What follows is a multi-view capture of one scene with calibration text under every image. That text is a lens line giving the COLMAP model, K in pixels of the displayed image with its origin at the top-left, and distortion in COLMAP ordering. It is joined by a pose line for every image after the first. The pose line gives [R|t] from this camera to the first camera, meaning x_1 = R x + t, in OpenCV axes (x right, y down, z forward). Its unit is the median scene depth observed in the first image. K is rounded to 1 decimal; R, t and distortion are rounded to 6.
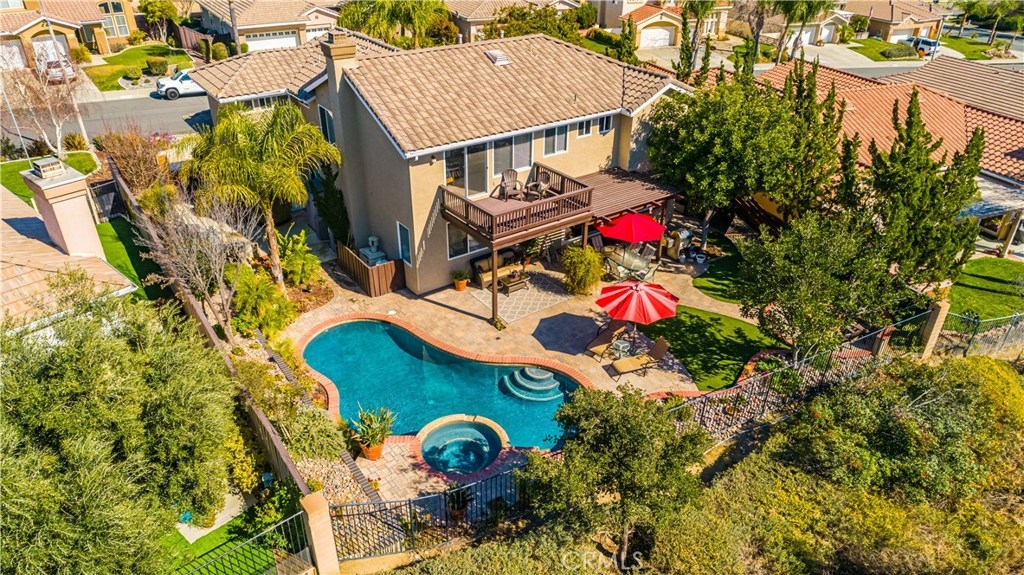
lens RADIAL K [[682.4, 0, 508.1], [0, 682.4, 292.4], [0, 0, 1]] dist [-0.015126, 0.005471]
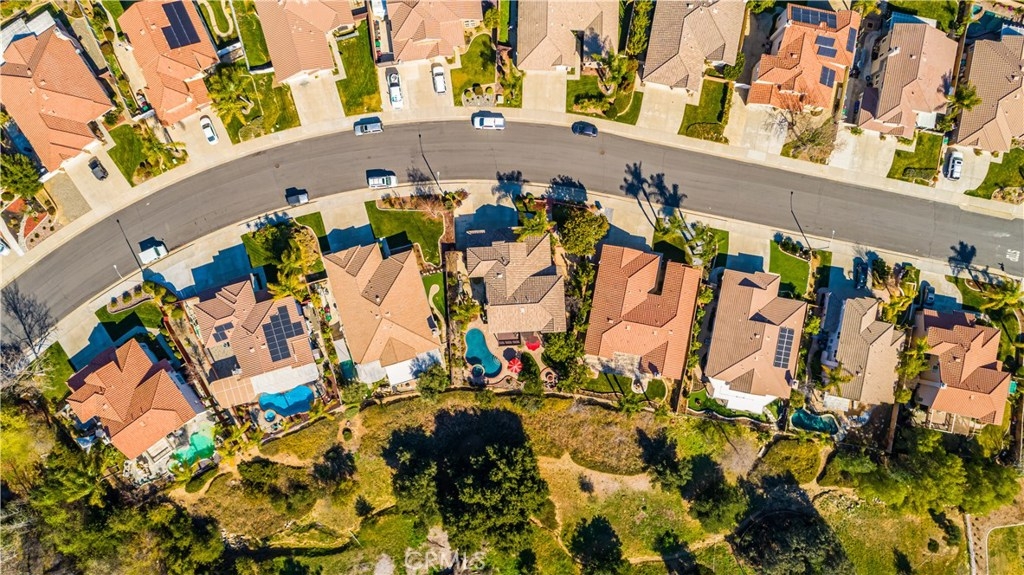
lens RADIAL K [[682.4, 0, 513.9], [0, 682.4, 289.1], [0, 0, 1]] dist [-0.015126, 0.005471]
pose [[0.846290, 0.532521, -0.014622, -0.069716], [-0.263257, 0.441918, 0.857557, -4.406703], [0.463129, -0.721893, 0.514181, -1.282331]]
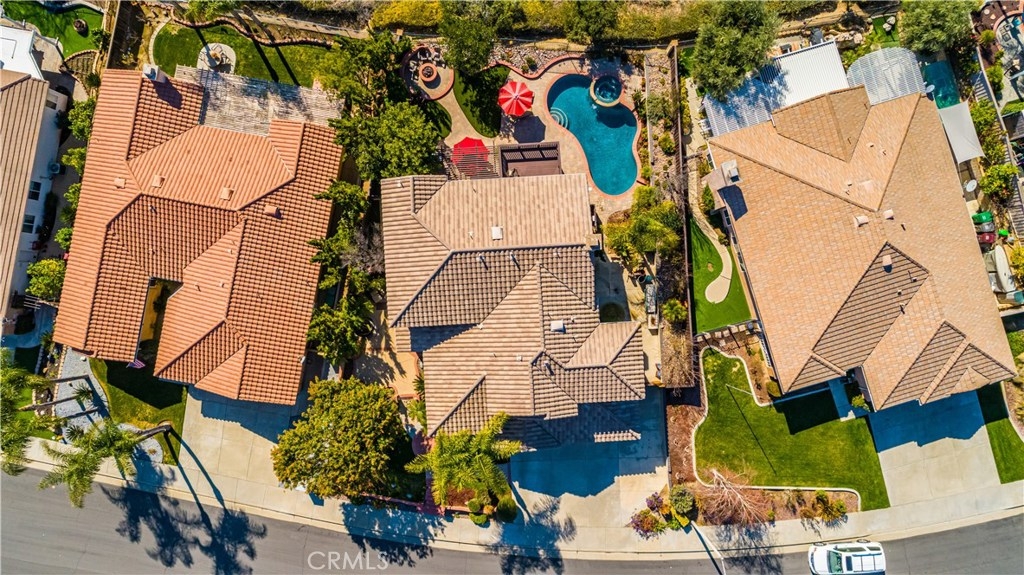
lens RADIAL K [[682.4, 0, 514.4], [0, 682.4, 286.9], [0, 0, 1]] dist [-0.015126, 0.005471]
pose [[-0.847915, -0.530108, -0.005039, -0.114373], [0.262484, -0.428067, 0.864789, -1.898503], [-0.460589, 0.731945, 0.502110, 0.248978]]
